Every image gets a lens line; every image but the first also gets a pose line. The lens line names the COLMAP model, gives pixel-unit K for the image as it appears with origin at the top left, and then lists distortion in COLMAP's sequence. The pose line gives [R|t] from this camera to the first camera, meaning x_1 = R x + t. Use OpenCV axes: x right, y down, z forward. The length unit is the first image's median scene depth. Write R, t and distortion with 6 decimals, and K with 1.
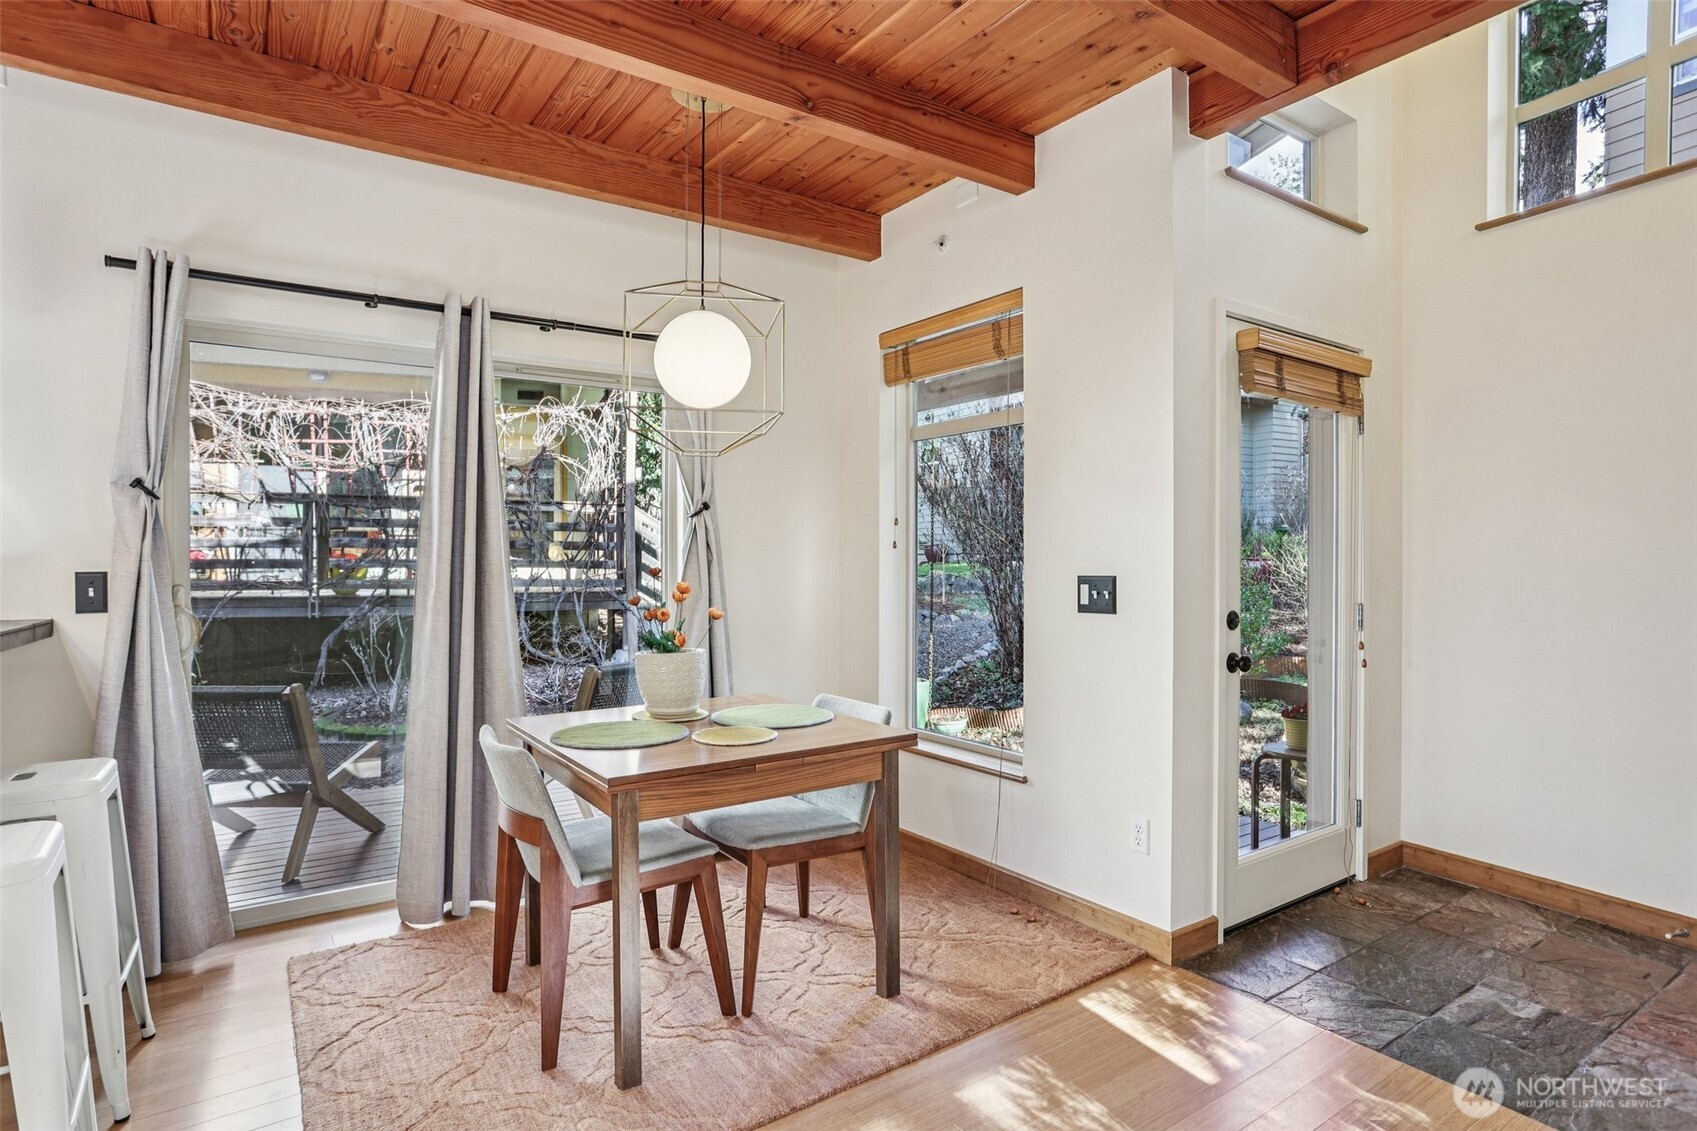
lens RADIAL K [[891.4, 0, 830.5], [0, 891.4, 565.6], [0, 0, 1]] dist [-0.045603, 0.027166]
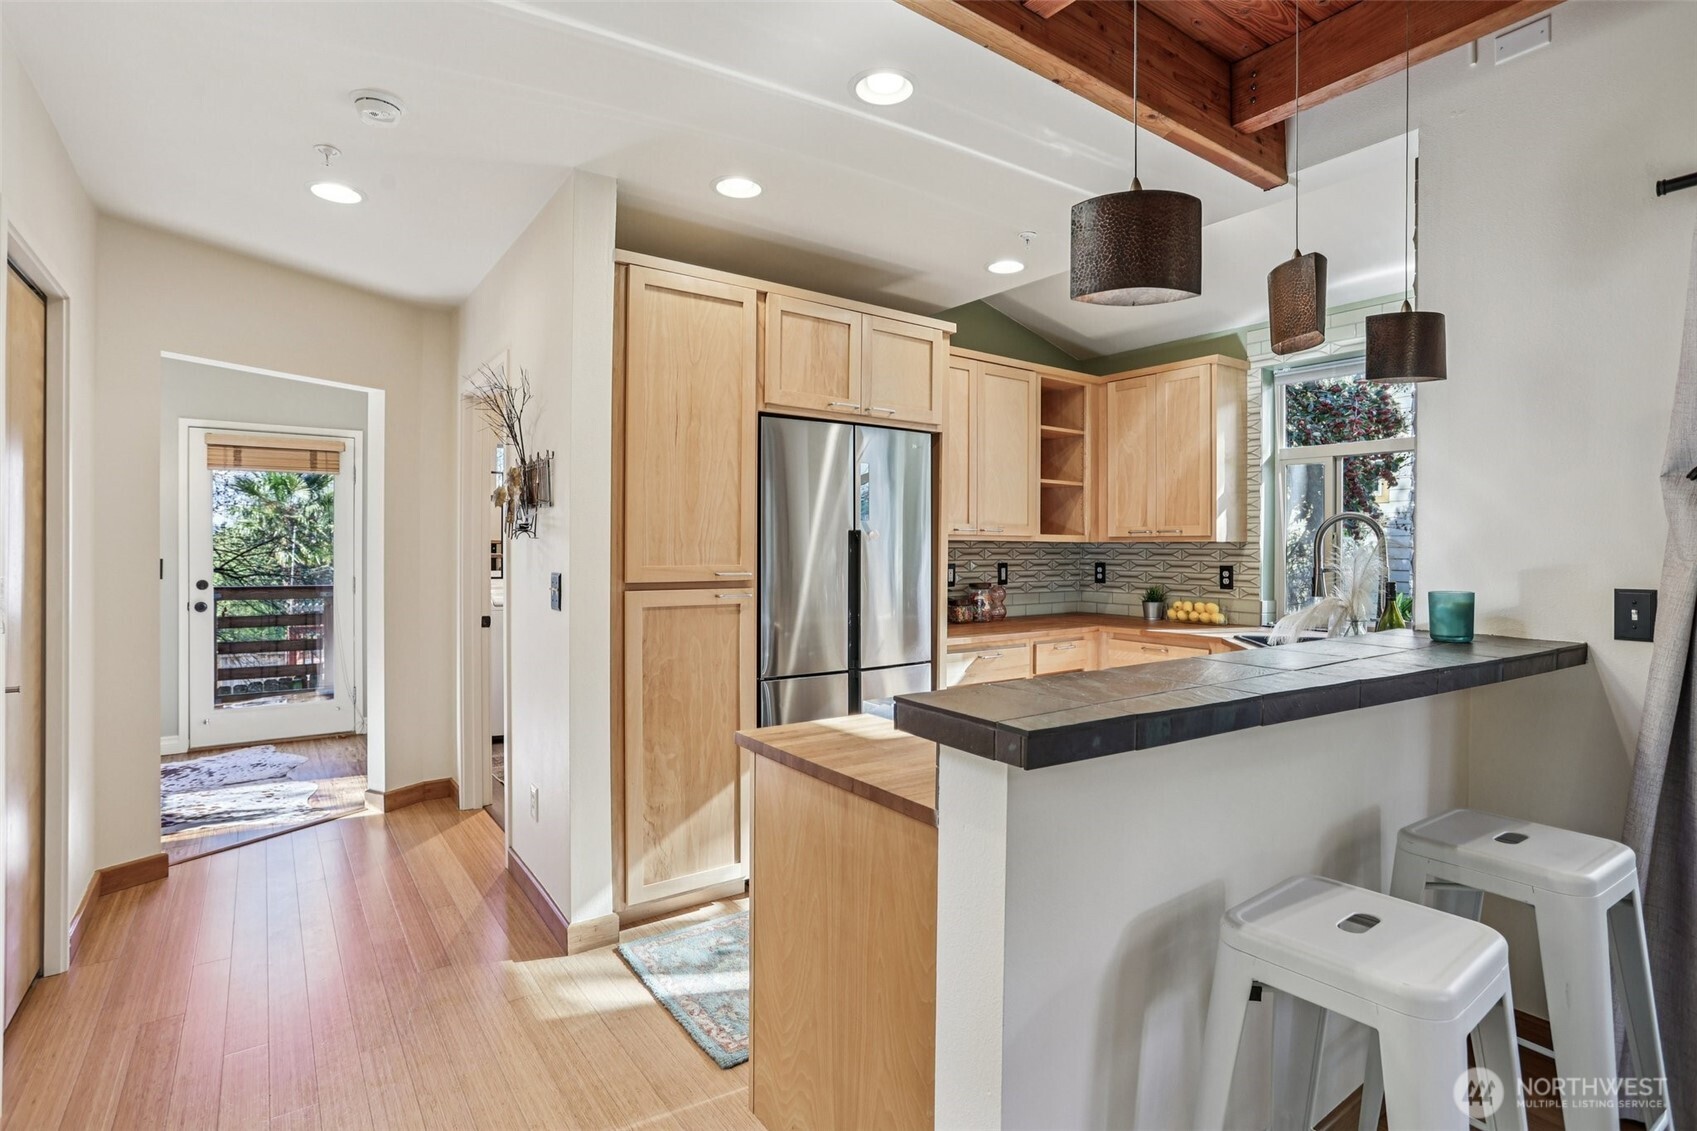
lens RADIAL K [[827.0, 0, 853.2], [0, 827.0, 553.3], [0, 0, 1]] dist [-0.053621, 0.022139]
pose [[0.029186, 0.007281, -0.999547, -0.125058], [-0.014580, 0.999870, 0.006857, -0.018812], [0.999468, 0.014373, 0.029288, 0.244351]]
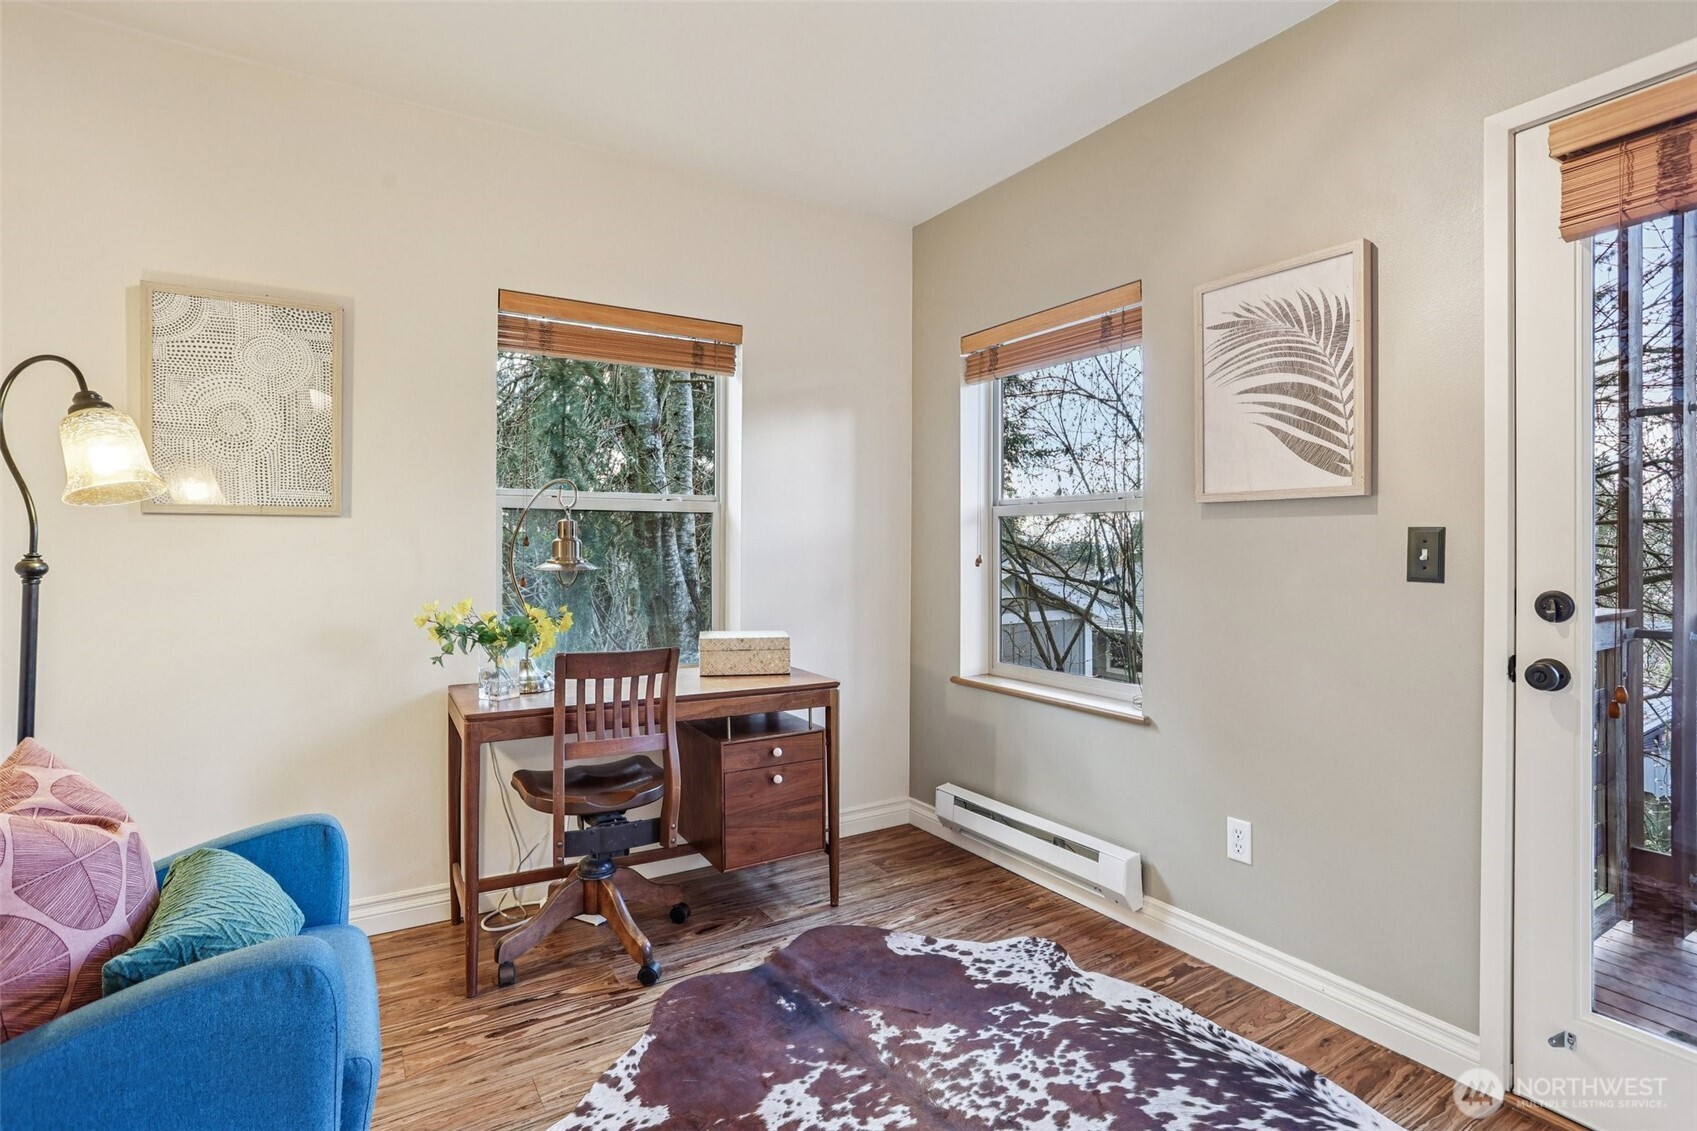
lens RADIAL K [[817.8, 0, 845.0], [0, 817.8, 550.9], [0, 0, 1]] dist [-0.061313, 0.027877]
pose [[-0.999188, -0.001779, 0.040247, -1.488911], [-0.001268, 0.999918, 0.012728, 0.038580], [-0.040266, 0.012667, -0.999109, -0.571894]]
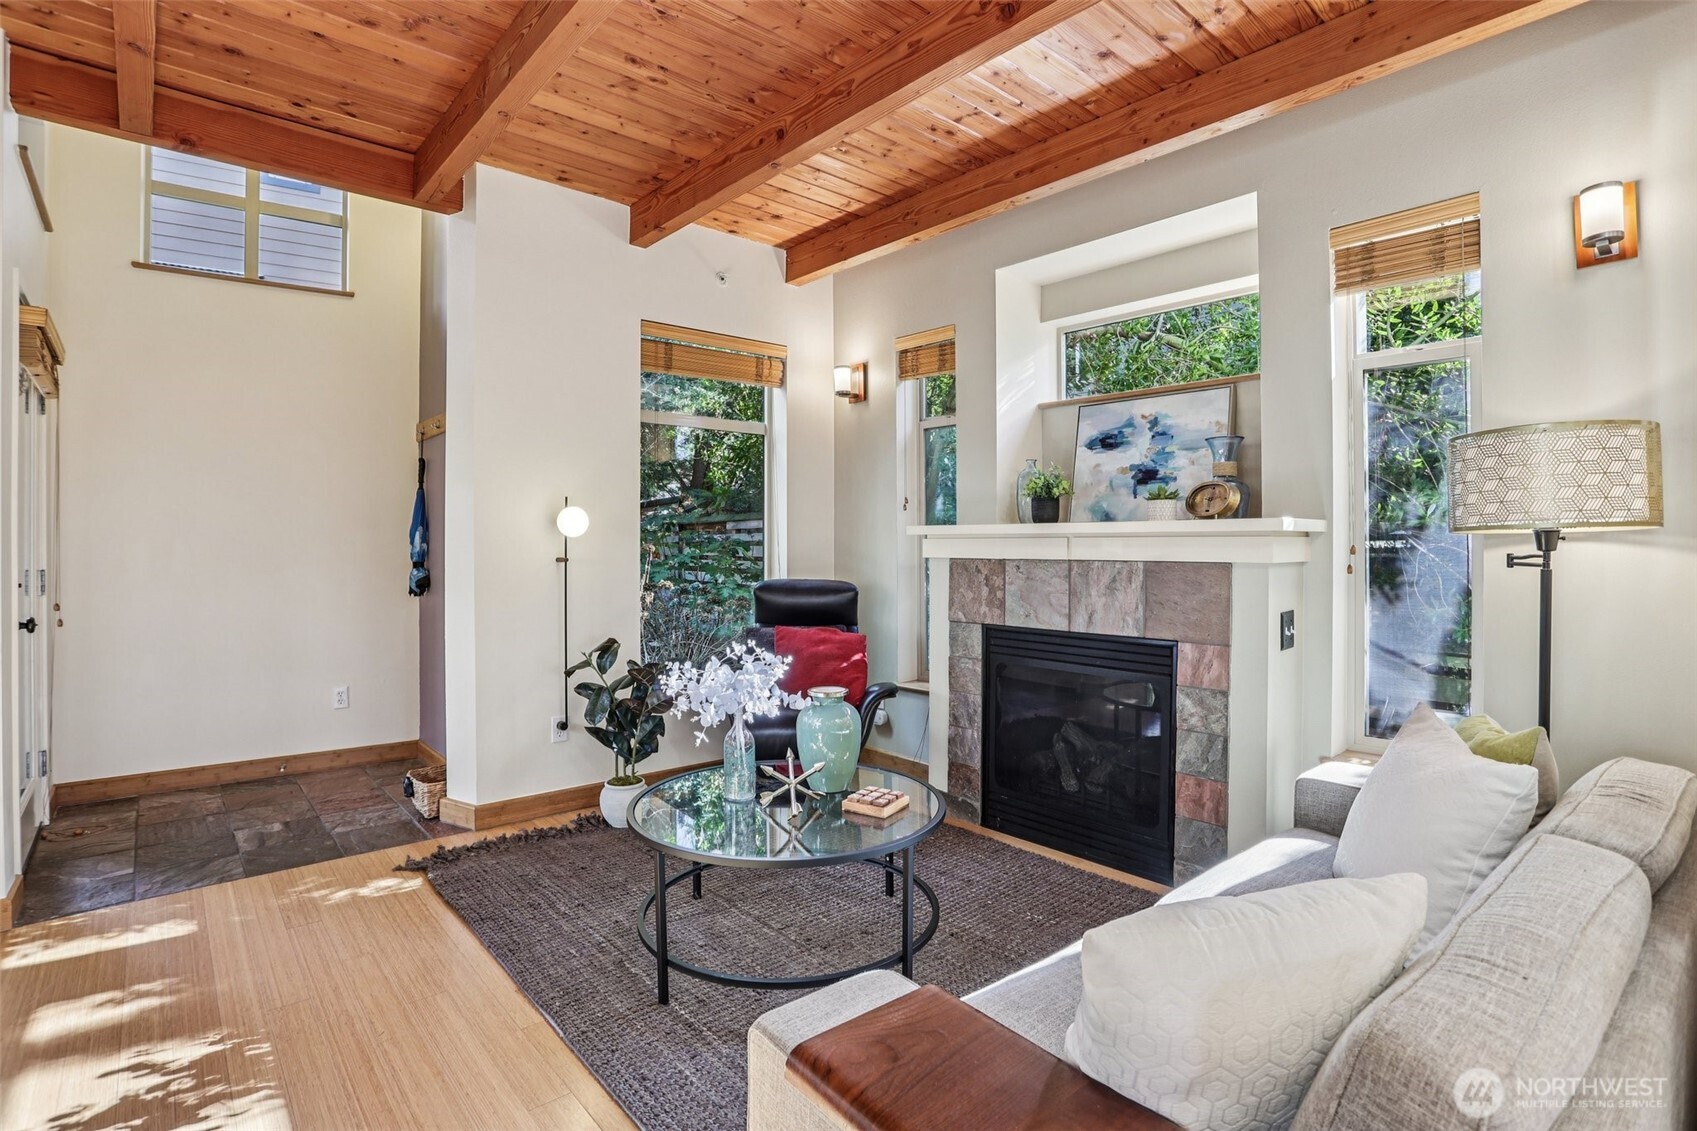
lens RADIAL K [[826.2, 0, 849.9], [0, 826.2, 539.3], [0, 0, 1]] dist [-0.053648, 0.023375]
pose [[-0.115184, 0.006780, 0.993321, -0.597008], [0.008551, 0.999946, -0.005834, 0.023950], [-0.993307, 0.007822, -0.115236, 0.145773]]
